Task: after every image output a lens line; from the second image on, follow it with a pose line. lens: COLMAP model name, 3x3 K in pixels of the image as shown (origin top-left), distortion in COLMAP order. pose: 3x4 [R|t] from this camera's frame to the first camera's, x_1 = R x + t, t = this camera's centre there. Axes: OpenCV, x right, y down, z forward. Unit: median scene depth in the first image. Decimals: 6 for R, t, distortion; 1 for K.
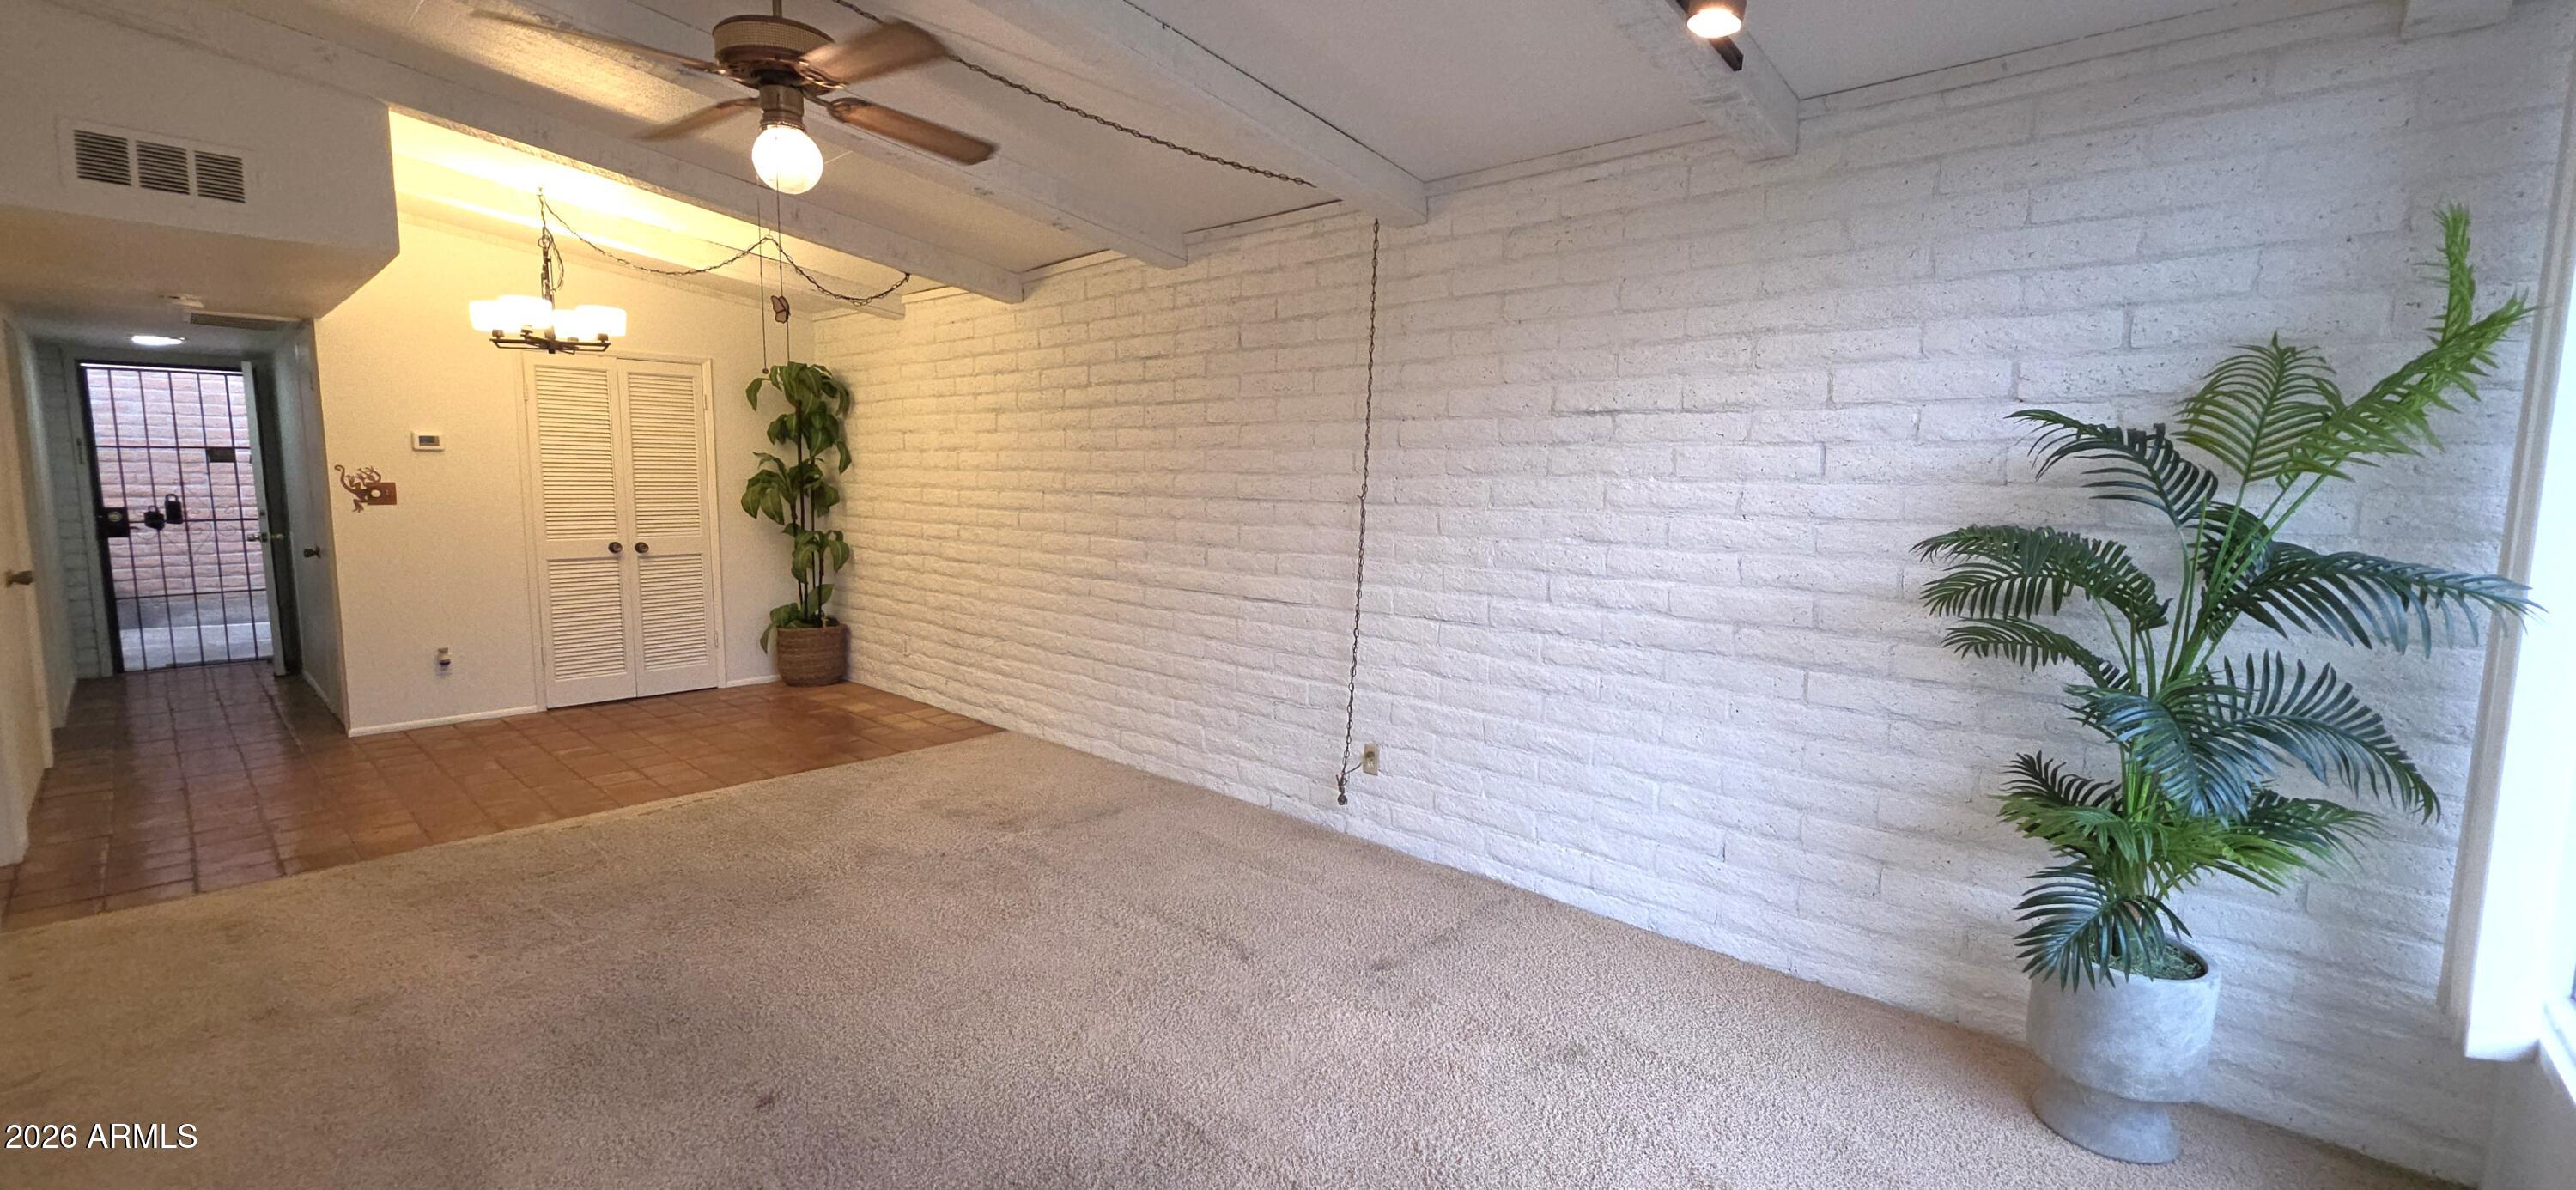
lens RADIAL K [[1025.8, 0, 1293.6], [0, 1025.8, 582.8], [0, 0, 1]] dist [0.001513, -0.000227]
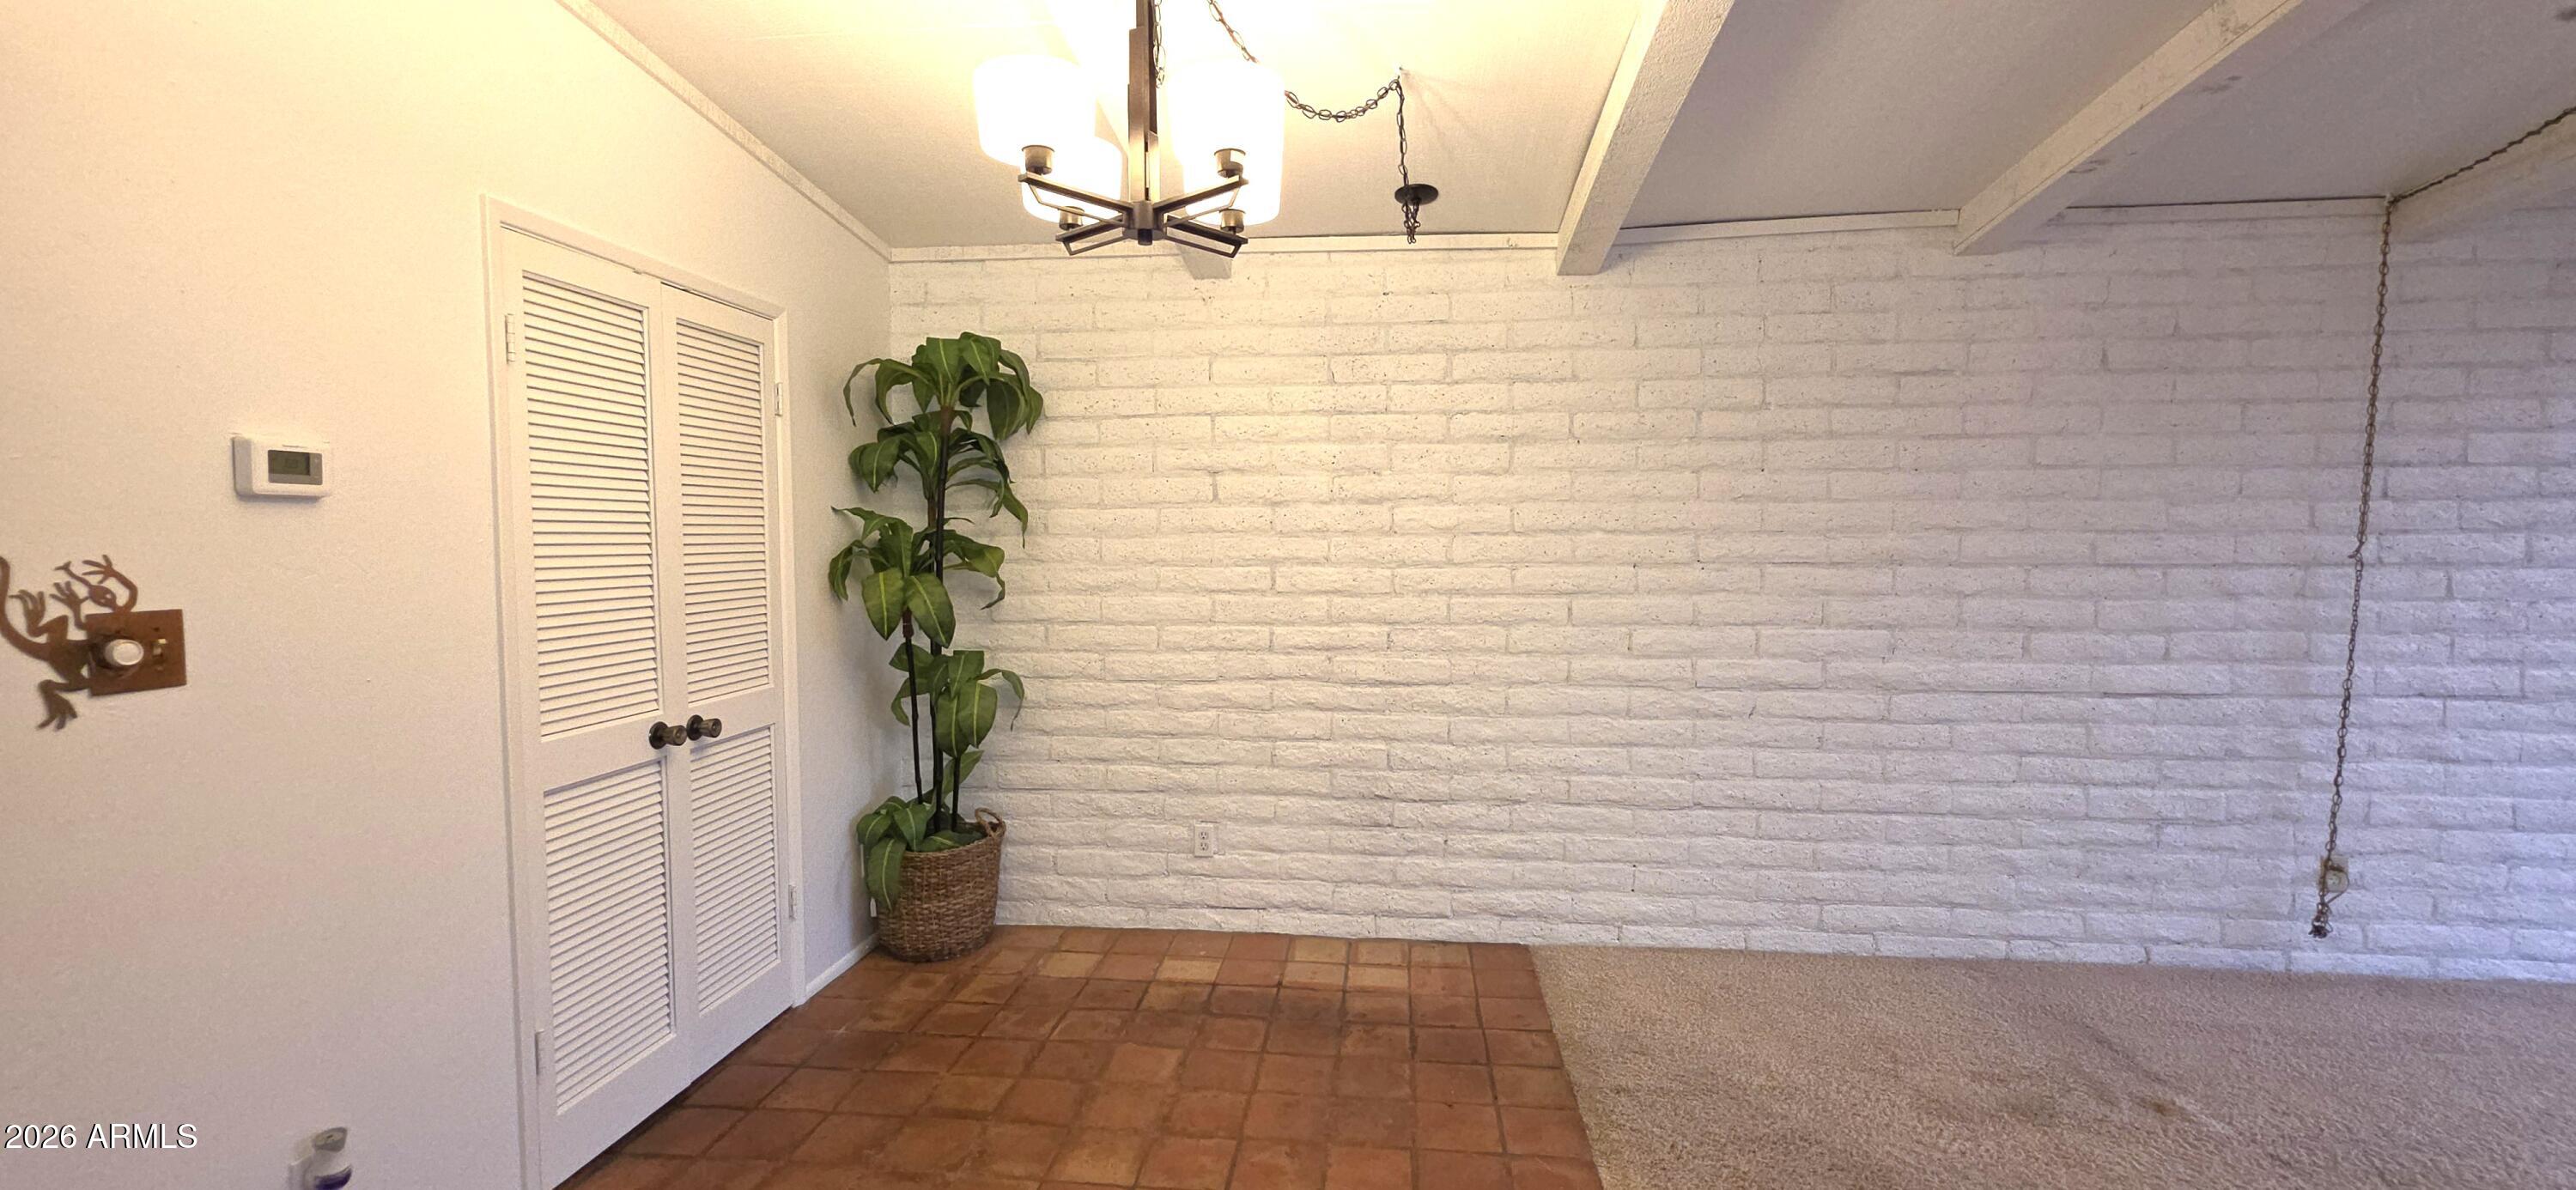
lens RADIAL K [[1025.8, 0, 1290.8], [0, 1025.8, 587.7], [0, 0, 1]] dist [0.001513, -0.000227]
pose [[0.811566, -0.046170, 0.582434, -0.900818], [0.074683, 0.996893, -0.025040, -0.083557], [-0.579468, 0.063819, 0.812492, 0.669169]]
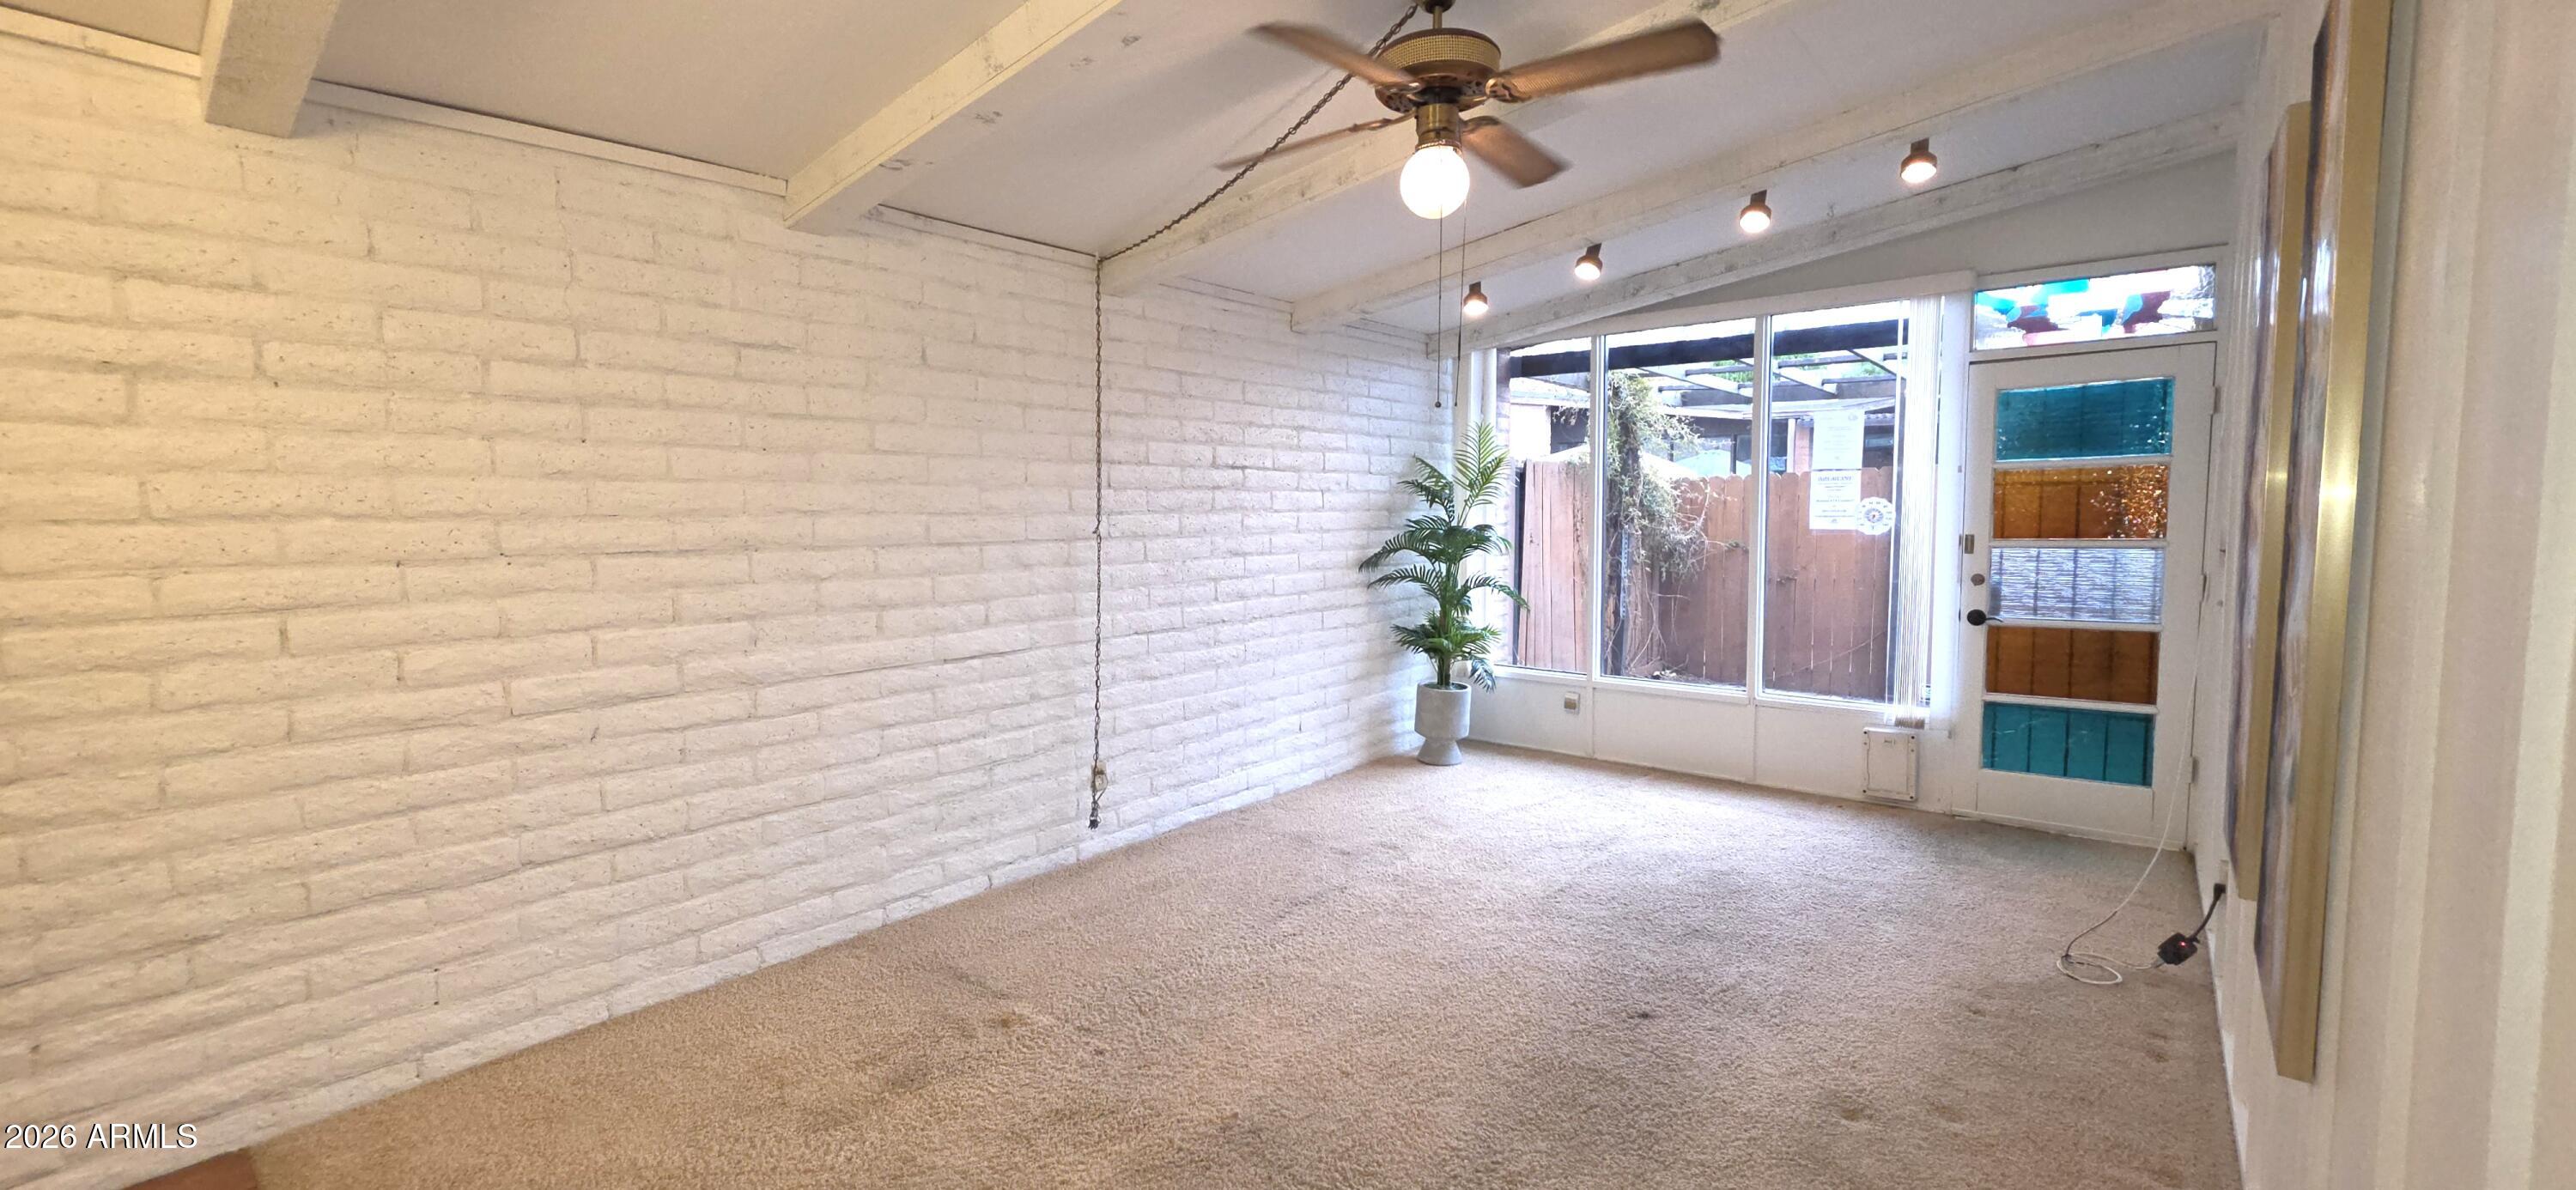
lens RADIAL K [[1025.8, 0, 1281.0], [0, 1025.8, 589.5], [0, 0, 1]] dist [0.001513, -0.000227]
pose [[-0.038070, -0.089168, 0.995289, -0.821285], [0.113671, 0.989159, 0.092967, -0.083781], [-0.992789, 0.116675, -0.027522, 0.684079]]
